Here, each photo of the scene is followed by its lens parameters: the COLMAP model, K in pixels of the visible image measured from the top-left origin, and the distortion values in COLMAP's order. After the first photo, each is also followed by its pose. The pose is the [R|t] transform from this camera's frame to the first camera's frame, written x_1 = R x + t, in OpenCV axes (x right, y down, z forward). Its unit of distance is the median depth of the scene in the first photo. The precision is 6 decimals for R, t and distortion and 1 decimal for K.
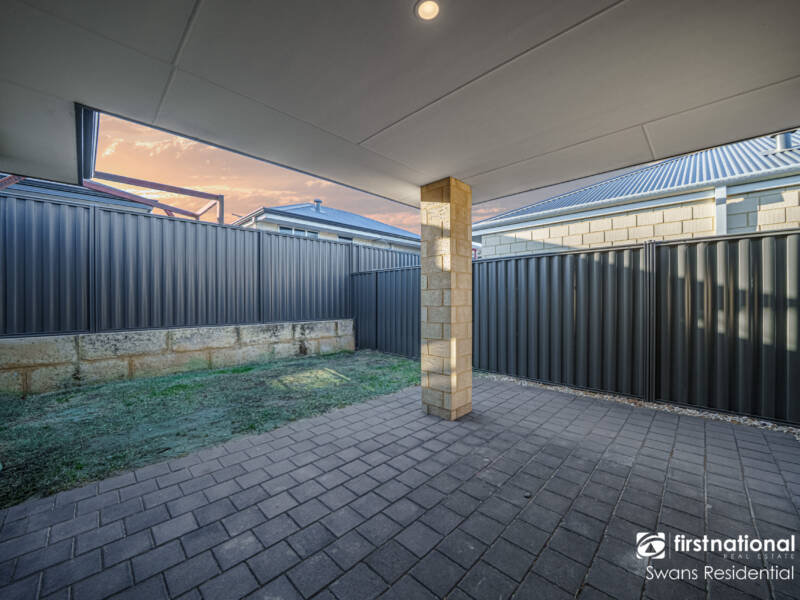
lens RADIAL K [[315.1, 0, 400.0], [0, 315.1, 300.0], [0, 0, 1]] dist [-0.022712, -0.000009]
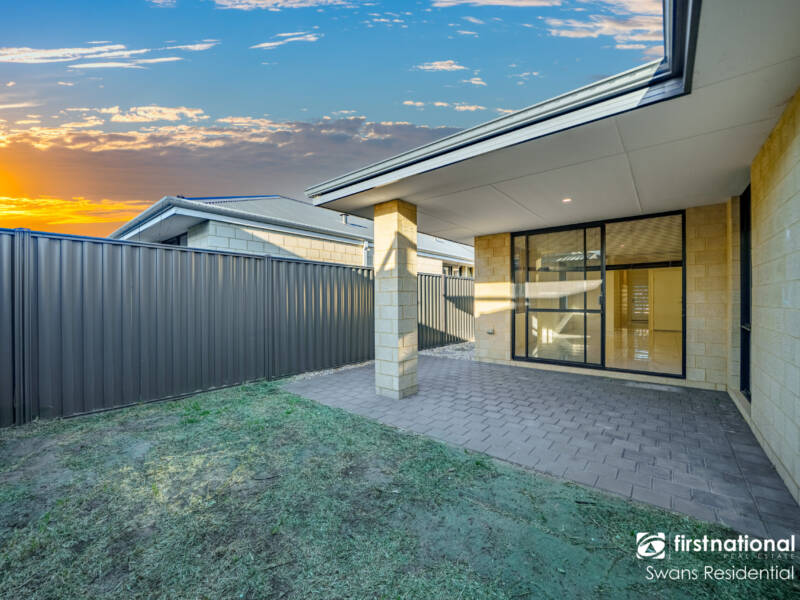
lens RADIAL K [[327.9, 0, 395.9], [0, 327.9, 301.0], [0, 0, 1]] dist [-0.014721, -0.000012]
pose [[-0.084441, 0.003403, 0.996423, -1.176487], [0.004432, 0.999986, -0.003040, 0.008041], [-0.996419, 0.004159, -0.084455, 1.189608]]
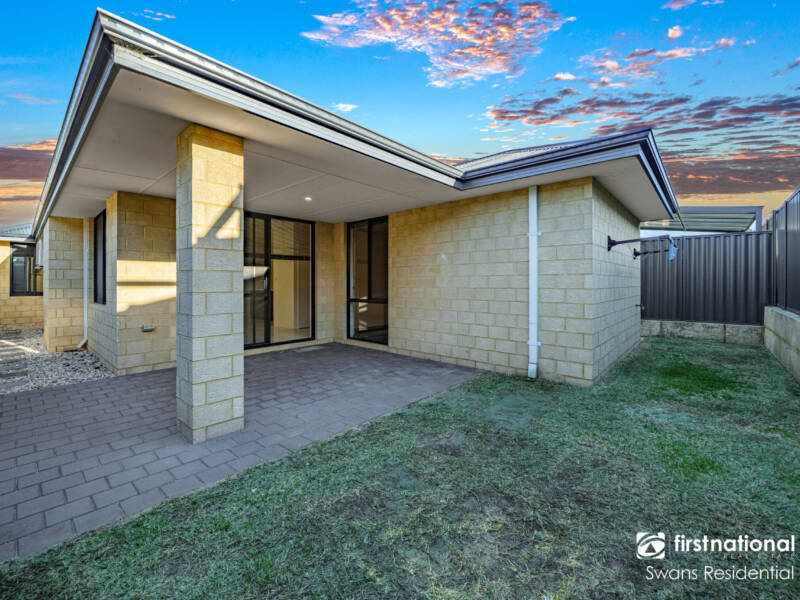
lens RADIAL K [[345.8, 0, 397.8], [0, 345.8, 284.7], [0, 0, 1]] dist [-0.015754, -0.000013]
pose [[-0.998811, 0.008429, -0.048016, -0.292909], [0.008240, 0.999958, 0.004129, 0.000535], [0.048049, 0.003728, -0.998838, 2.002906]]
